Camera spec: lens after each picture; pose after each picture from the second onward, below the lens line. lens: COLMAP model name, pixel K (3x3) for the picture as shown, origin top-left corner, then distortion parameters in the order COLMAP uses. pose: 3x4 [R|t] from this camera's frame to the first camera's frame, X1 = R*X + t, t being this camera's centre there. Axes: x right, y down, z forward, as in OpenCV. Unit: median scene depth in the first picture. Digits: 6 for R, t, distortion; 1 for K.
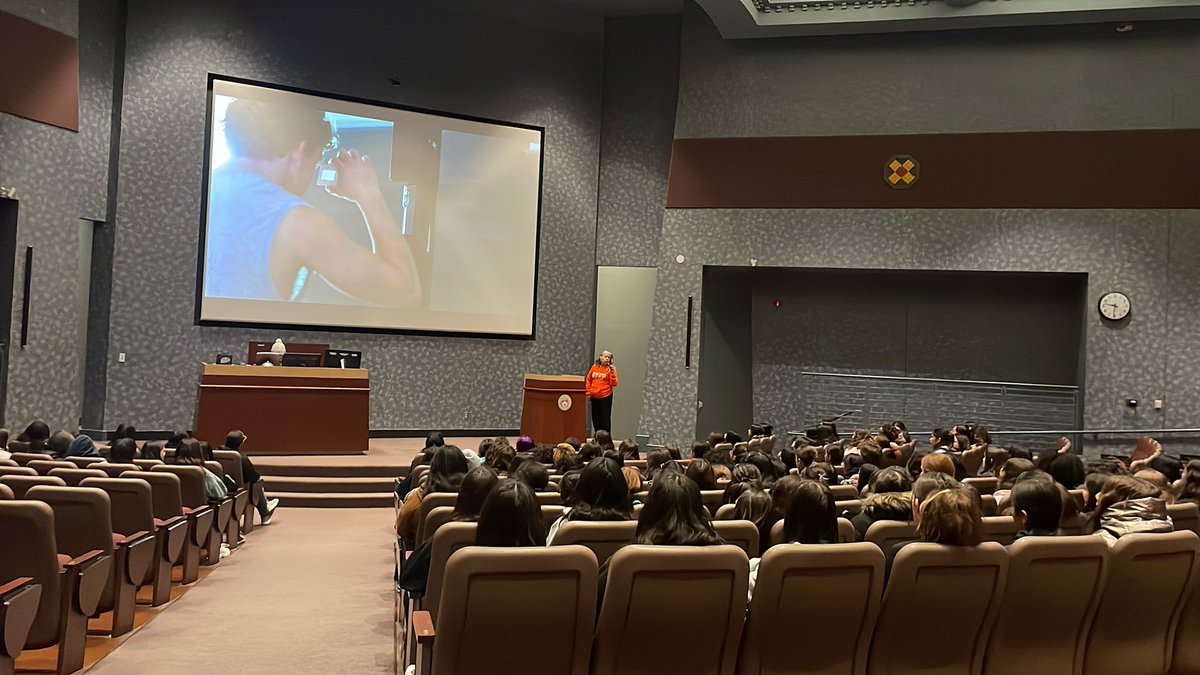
lens RADIAL K [[974.9, 0, 605.7], [0, 974.9, 330.7], [0, 0, 1]] dist [0.063763, -0.129819]
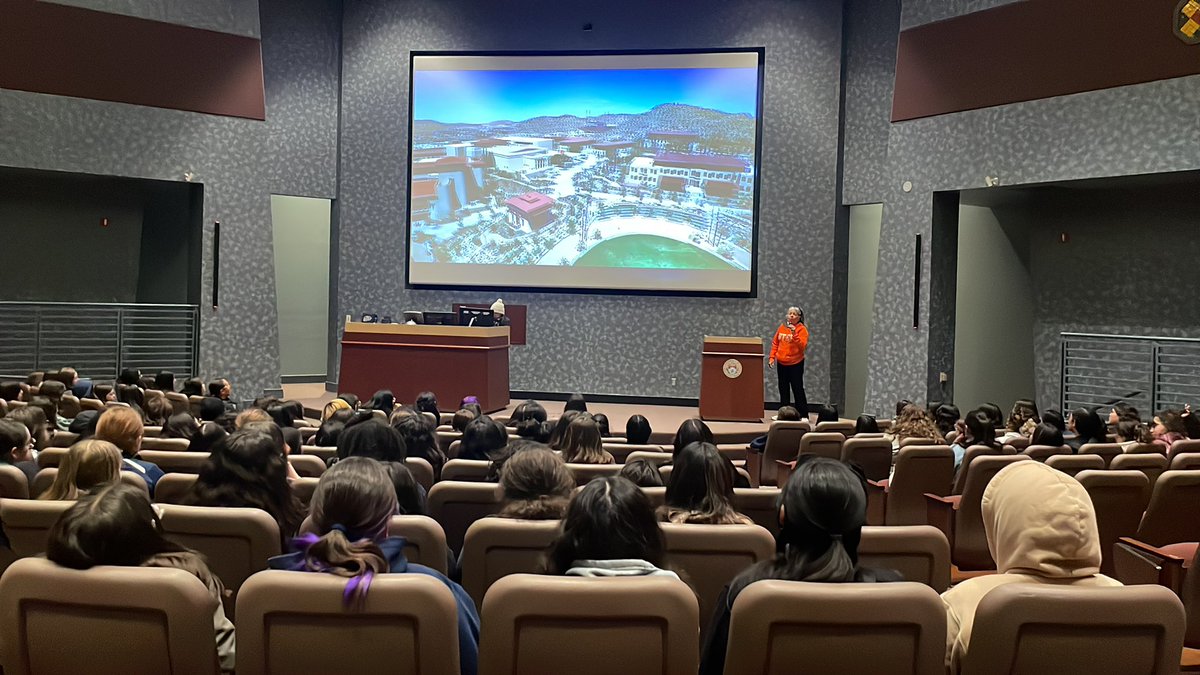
lens RADIAL K [[974.9, 0, 605.7], [0, 974.9, 330.7], [0, 0, 1]] dist [0.063763, -0.129819]
pose [[0.796721, -0.004118, -0.604334, 0.370468], [0.016502, 0.999752, 0.014944, 0.025559], [0.604122, -0.021879, 0.796591, 0.252567]]
